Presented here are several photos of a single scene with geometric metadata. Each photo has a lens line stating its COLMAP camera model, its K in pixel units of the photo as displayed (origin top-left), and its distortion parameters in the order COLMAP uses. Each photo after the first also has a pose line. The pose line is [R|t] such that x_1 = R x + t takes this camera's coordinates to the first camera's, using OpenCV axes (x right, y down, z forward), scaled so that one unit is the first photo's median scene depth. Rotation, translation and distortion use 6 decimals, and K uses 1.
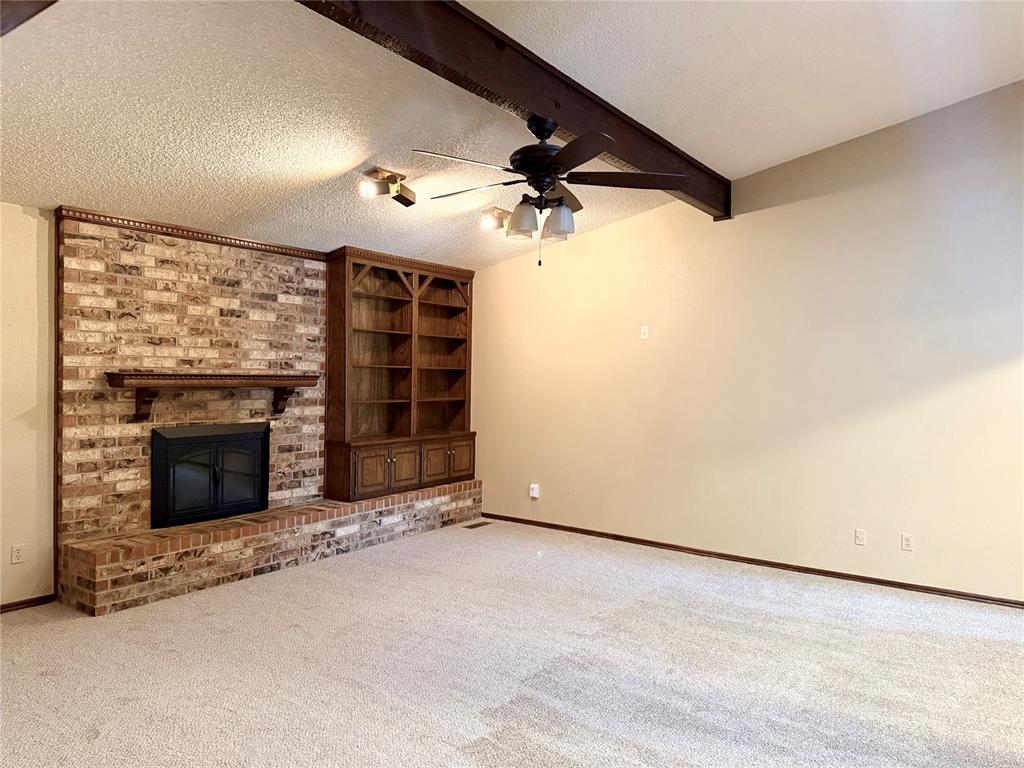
lens RADIAL K [[729.9, 0, 512.0], [0, 729.9, 384.0], [0, 0, 1]] dist [0.177655, -0.265438]
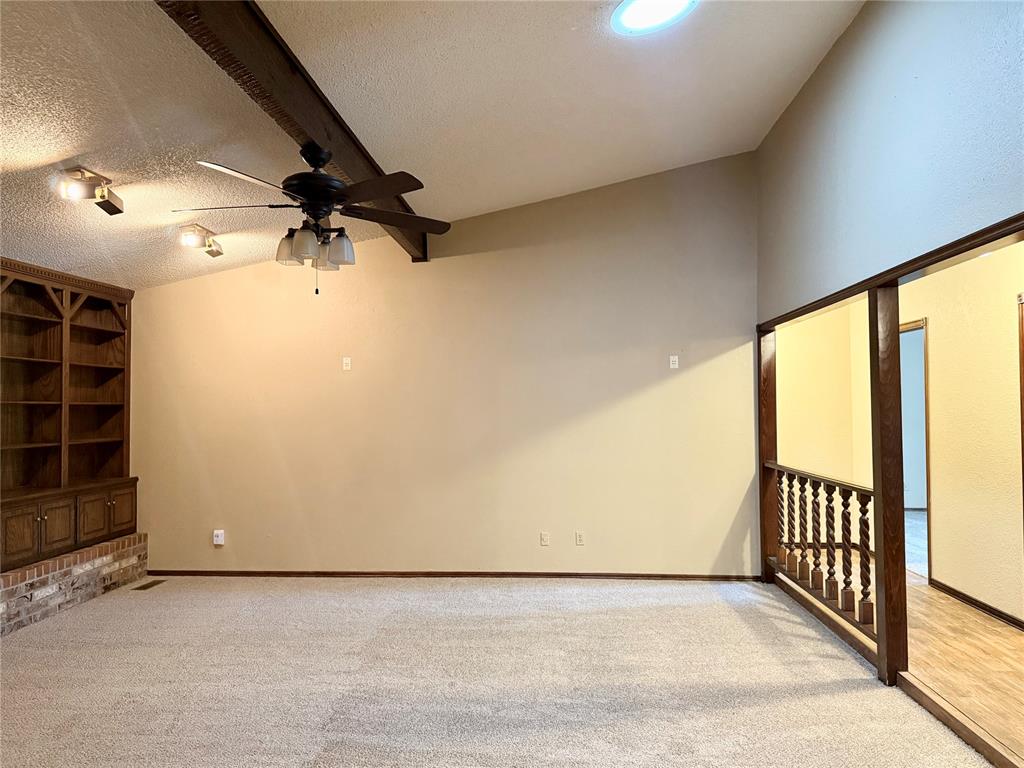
lens RADIAL K [[740.0, 0, 512.0], [0, 740.0, 384.0], [0, 0, 1]] dist [0.066851, -0.068135]
pose [[0.853810, -0.005307, 0.520558, -0.167710], [0.027423, 0.999018, -0.034793, -0.001125], [-0.519862, 0.043982, 0.853117, 0.021511]]
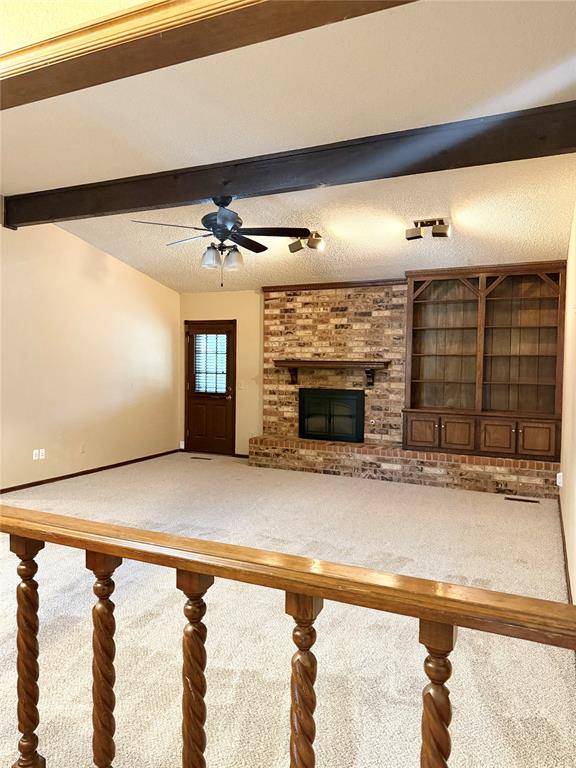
lens RADIAL K [[547.4, 0, 288.0], [0, 547.4, 384.0], [0, 0, 1]] dist [0.177655, -0.265438]
pose [[0.176757, 0.024805, -0.983942, 0.833042], [-0.025808, 0.999455, 0.020560, 0.016518], [0.983916, 0.021759, 0.177301, 0.611353]]
